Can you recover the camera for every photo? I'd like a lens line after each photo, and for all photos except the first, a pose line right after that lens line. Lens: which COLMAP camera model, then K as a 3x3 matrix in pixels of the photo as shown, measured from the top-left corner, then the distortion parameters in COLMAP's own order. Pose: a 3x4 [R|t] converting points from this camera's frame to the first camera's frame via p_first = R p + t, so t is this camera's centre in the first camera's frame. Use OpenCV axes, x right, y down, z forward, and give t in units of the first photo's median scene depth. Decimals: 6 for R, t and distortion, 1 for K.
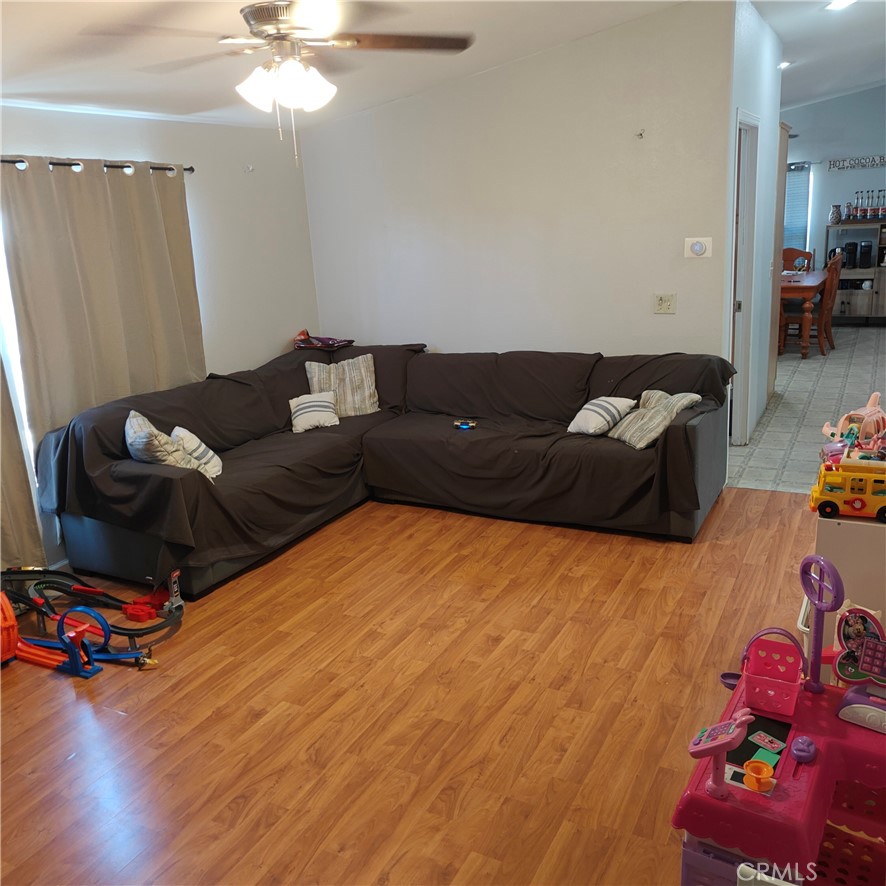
lens RADIAL K [[813.8, 0, 446.4], [0, 813.8, 446.6], [0, 0, 1]] dist [0.043813, -0.050207]
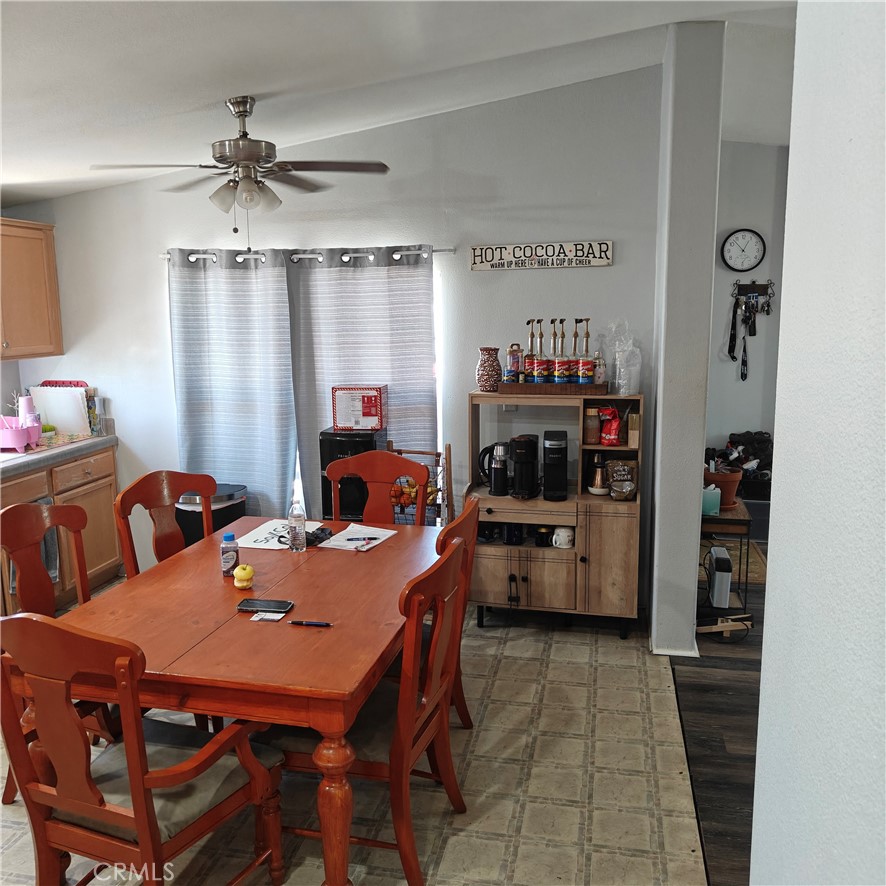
lens RADIAL K [[813.8, 0, 446.4], [0, 813.8, 446.6], [0, 0, 1]] dist [0.043813, -0.050207]
pose [[0.958704, 0.000516, 0.284405, 0.332446], [0.031366, 0.993706, -0.107535, -0.197540], [-0.282670, 0.112015, 0.952654, 0.606065]]
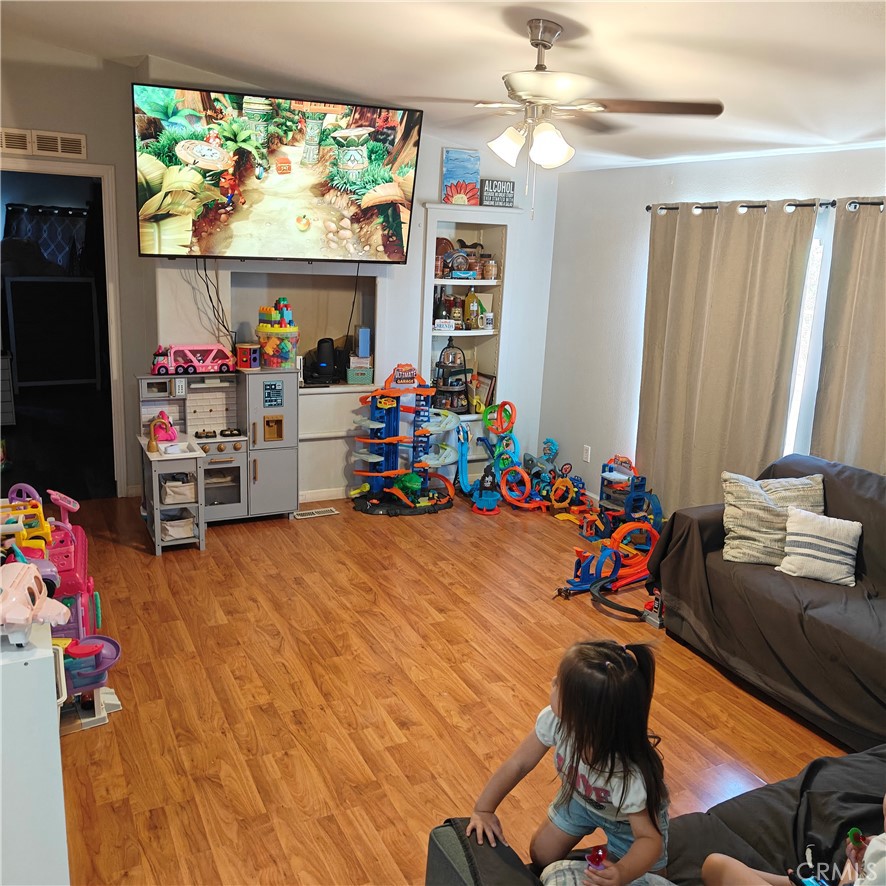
lens RADIAL K [[813.8, 0, 446.4], [0, 813.8, 446.6], [0, 0, 1]] dist [0.043813, -0.050207]
pose [[-0.567732, 0.237798, -0.788119, 0.846606], [-0.243263, 0.866153, 0.436581, -0.556696], [0.786450, 0.439581, -0.433895, 1.595014]]
